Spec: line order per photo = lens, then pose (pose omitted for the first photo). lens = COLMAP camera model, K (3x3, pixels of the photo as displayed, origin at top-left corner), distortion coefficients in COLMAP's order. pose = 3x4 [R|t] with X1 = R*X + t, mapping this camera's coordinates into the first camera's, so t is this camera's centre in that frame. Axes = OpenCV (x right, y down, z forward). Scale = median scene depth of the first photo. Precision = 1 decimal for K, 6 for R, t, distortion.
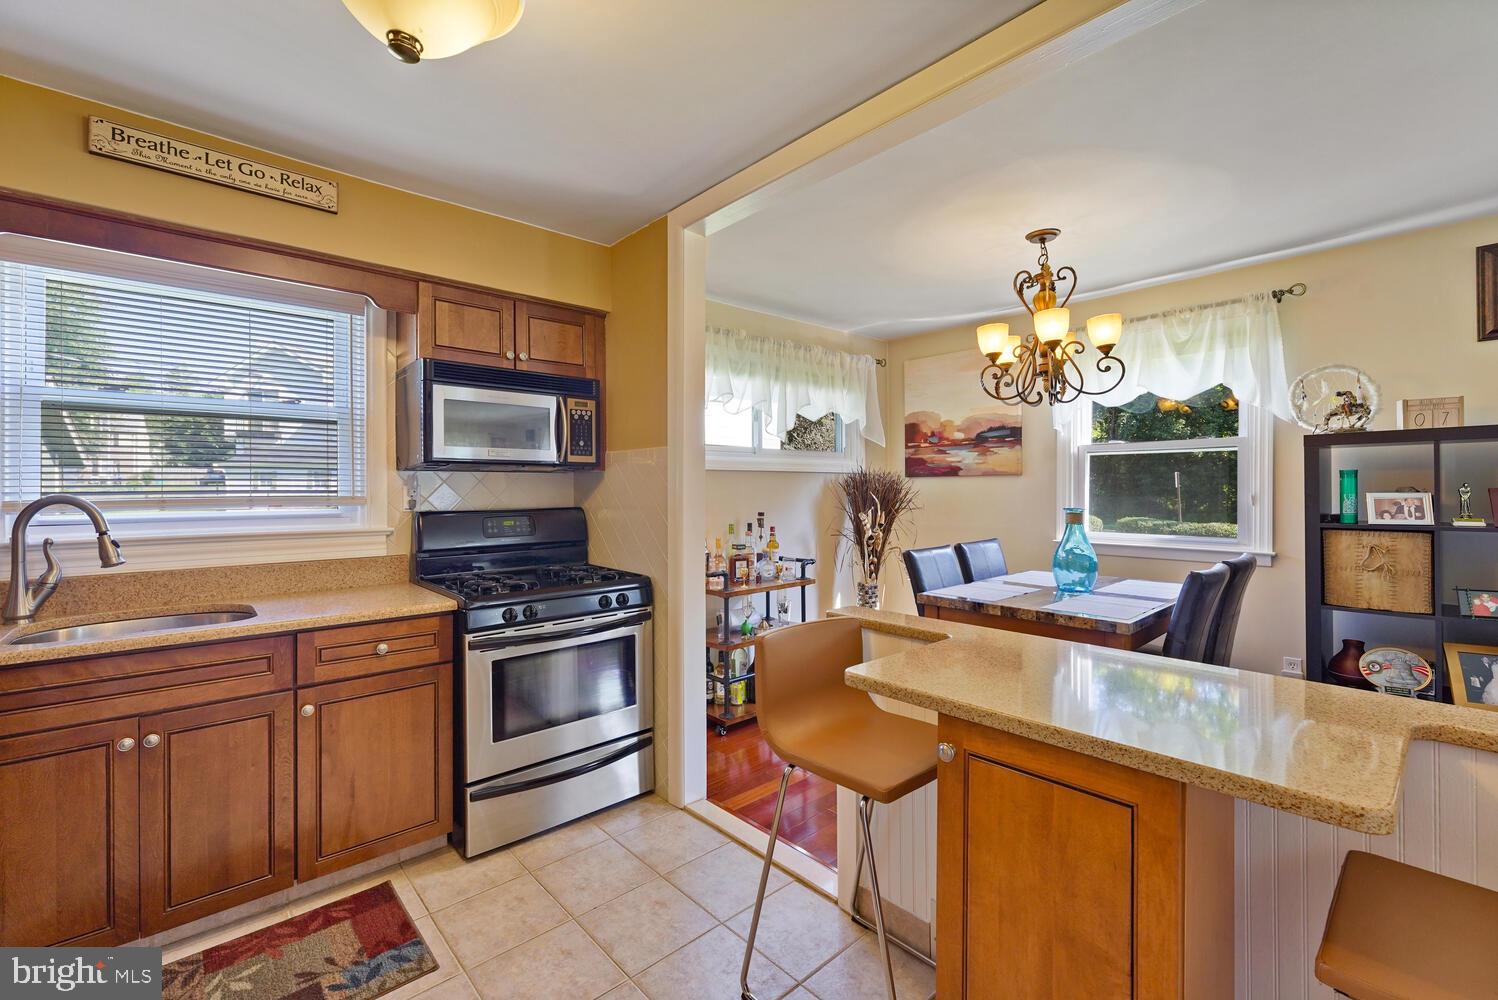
lens RADIAL K [[627.6, 0, 767.7], [0, 627.6, 495.8], [0, 0, 1]] dist [-0.003157, 0.000683]
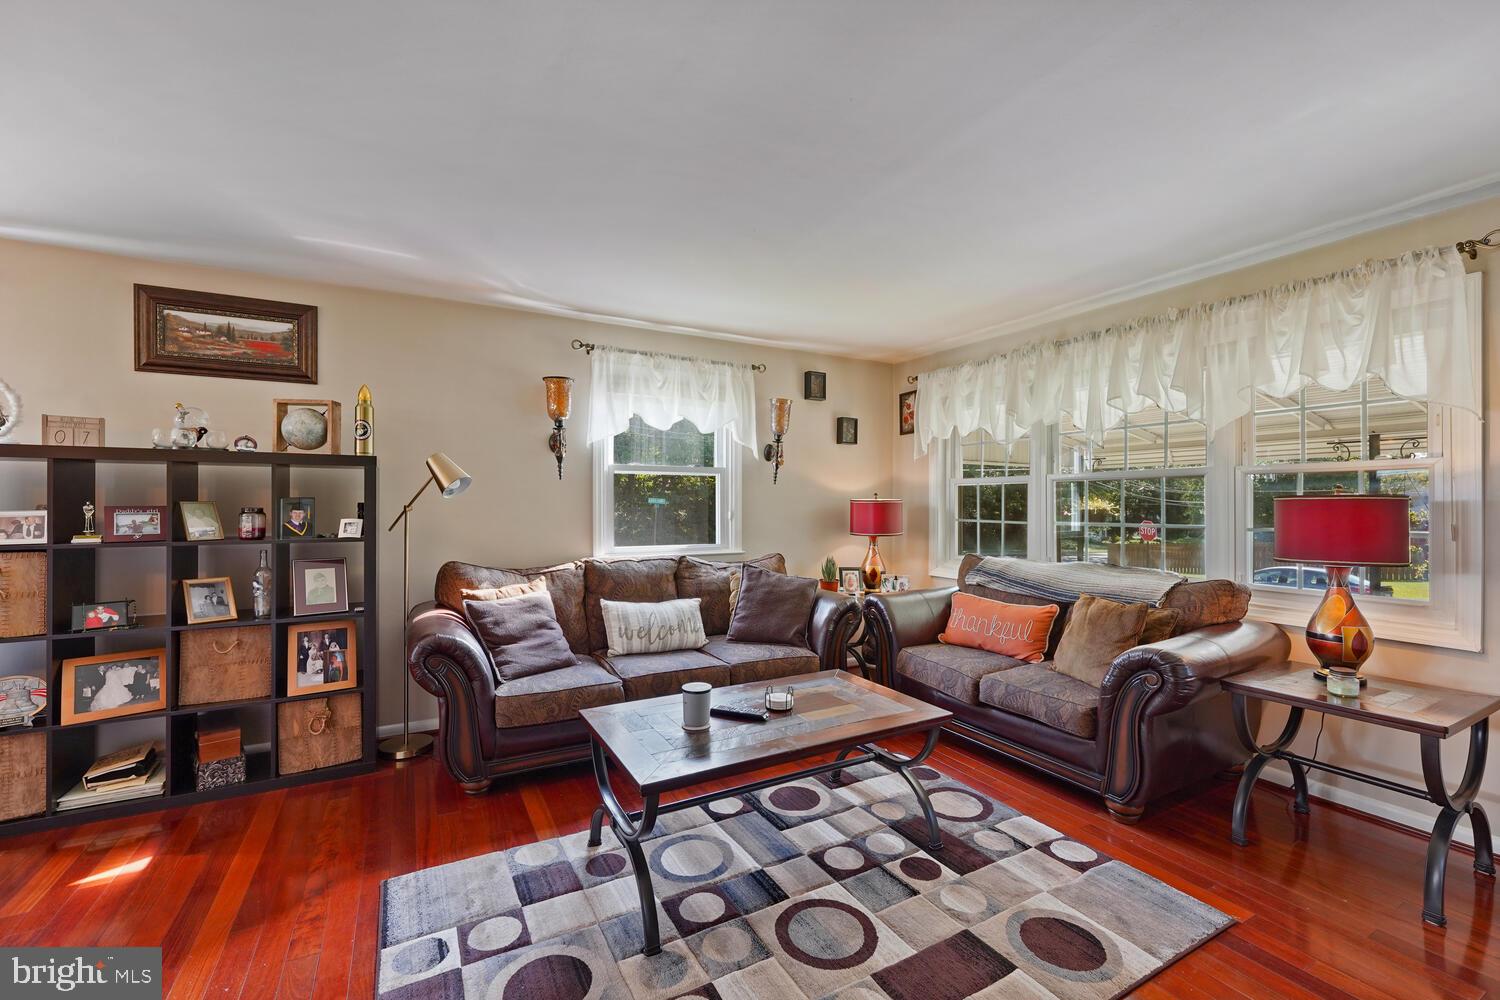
lens RADIAL K [[628.5, 0, 738.6], [0, 628.5, 495.7], [0, 0, 1]] dist [-0.003157, 0.000683]
pose [[0.245560, 0.018294, 0.969209, 0.328701], [0.004594, 0.999789, -0.020035, -0.003217], [-0.969371, 0.009373, 0.245424, -0.266997]]
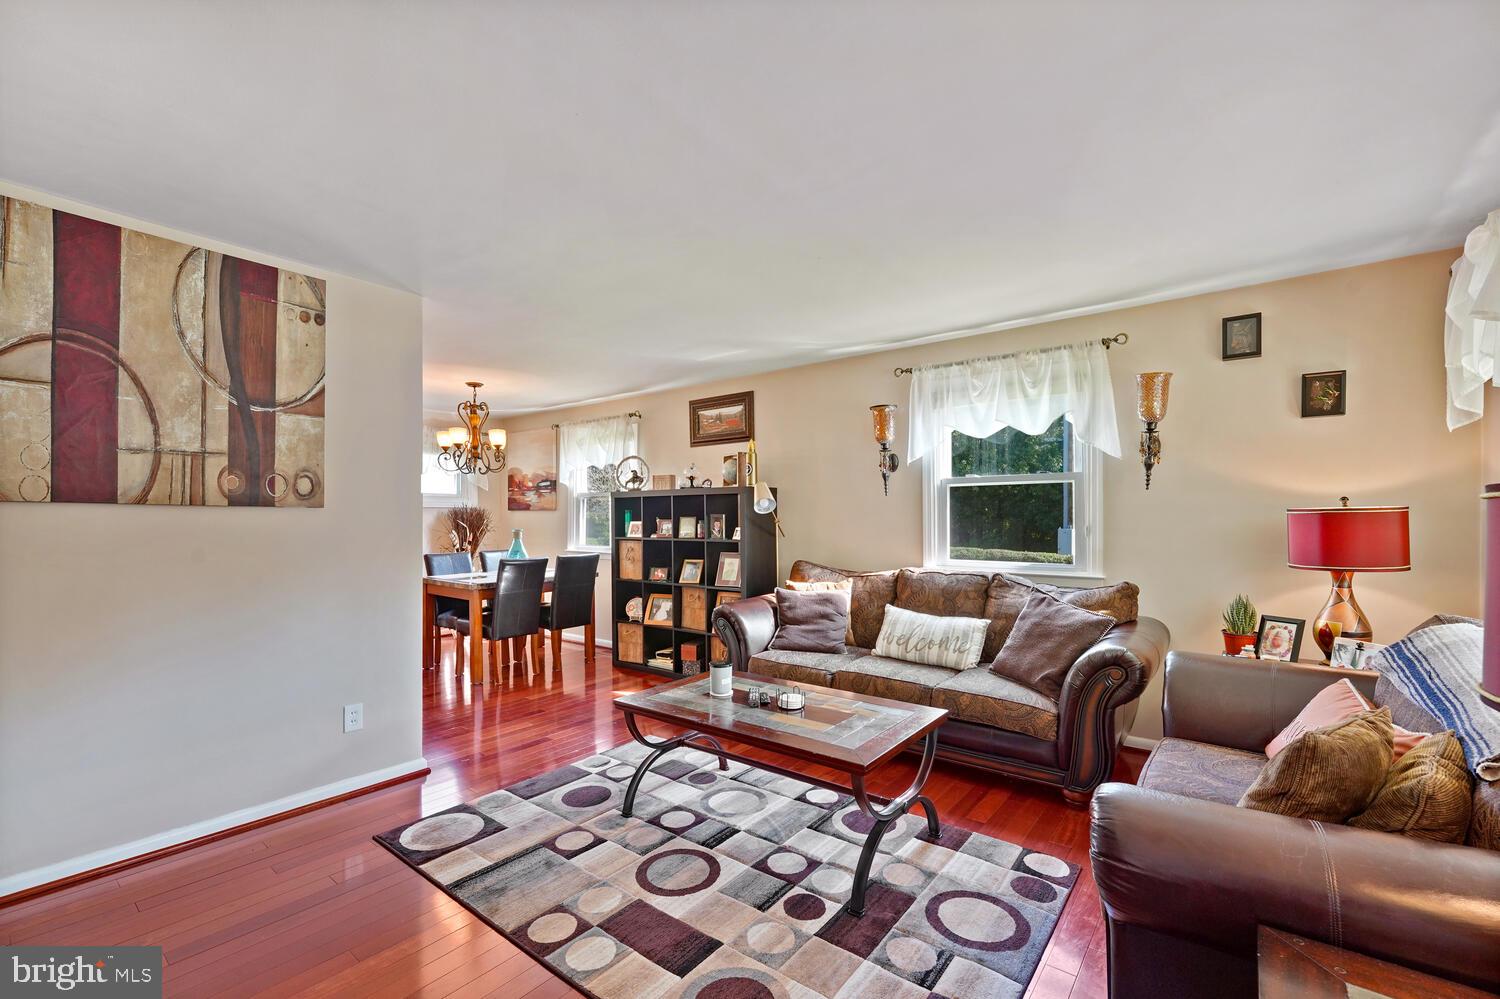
lens RADIAL K [[628.5, 0, 746.0], [0, 628.5, 509.3], [0, 0, 1]] dist [-0.003157, 0.000683]
pose [[0.987993, 0.002546, 0.154476, 0.956965], [0.000542, 0.999801, -0.019943, -0.003502], [-0.154496, 0.019787, 0.987795, -1.000436]]
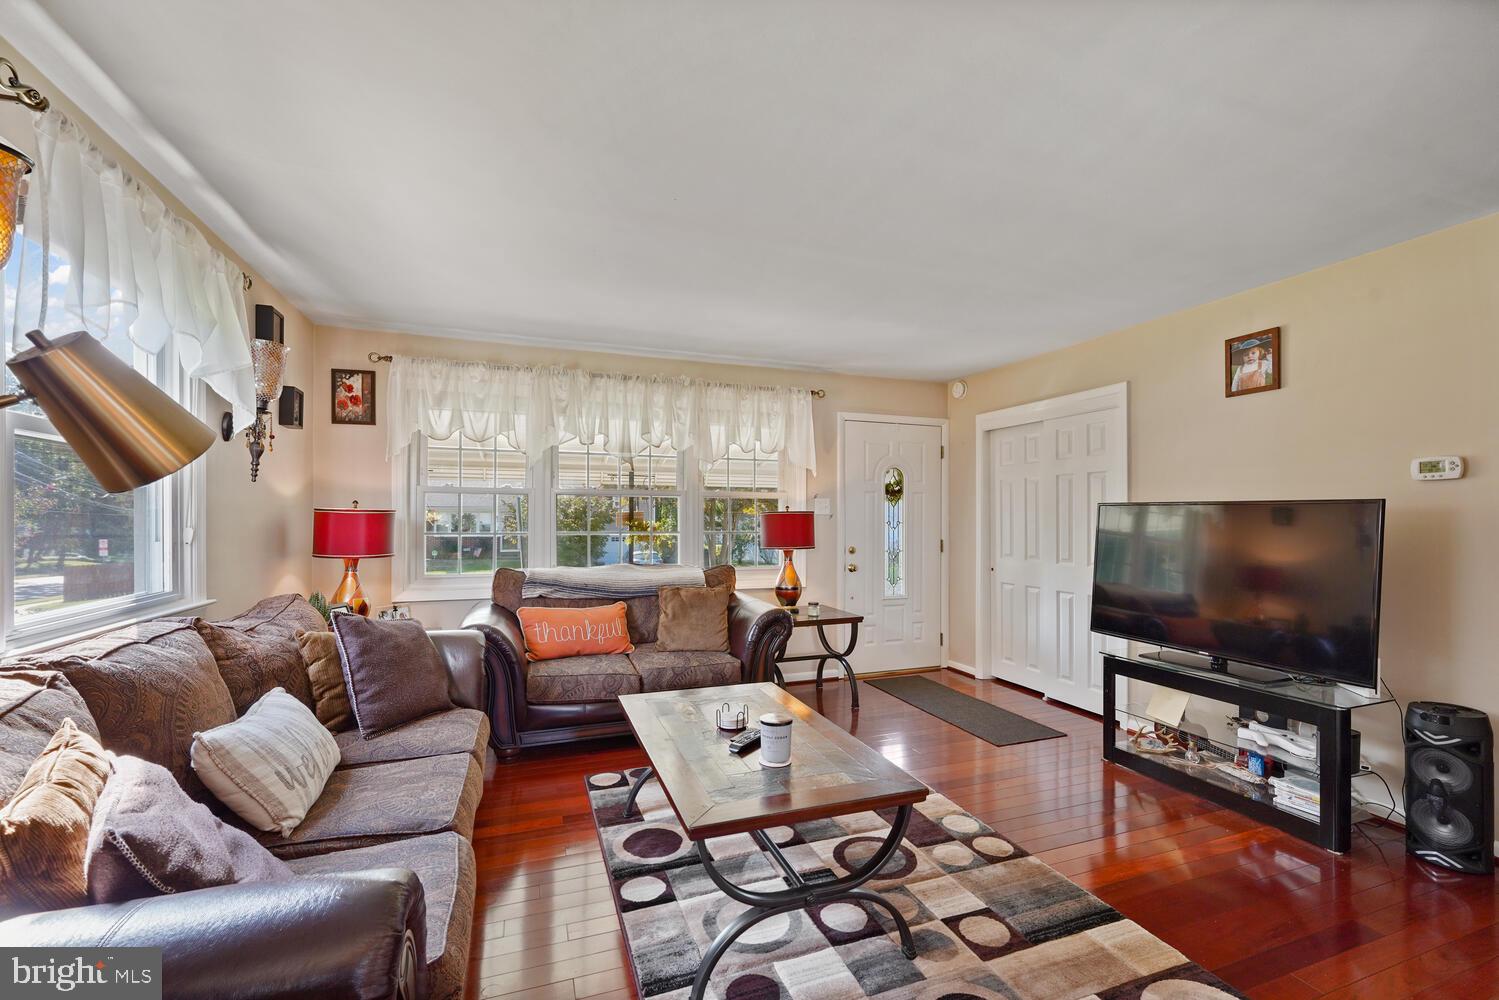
lens RADIAL K [[628.1, 0, 754.7], [0, 628.1, 519.6], [0, 0, 1]] dist [-0.003157, 0.000683]
pose [[-0.921358, 0.000936, 0.388715, 0.819295], [0.004663, 0.999952, 0.008644, -0.011170], [-0.388688, 0.009776, -0.921318, 0.622311]]
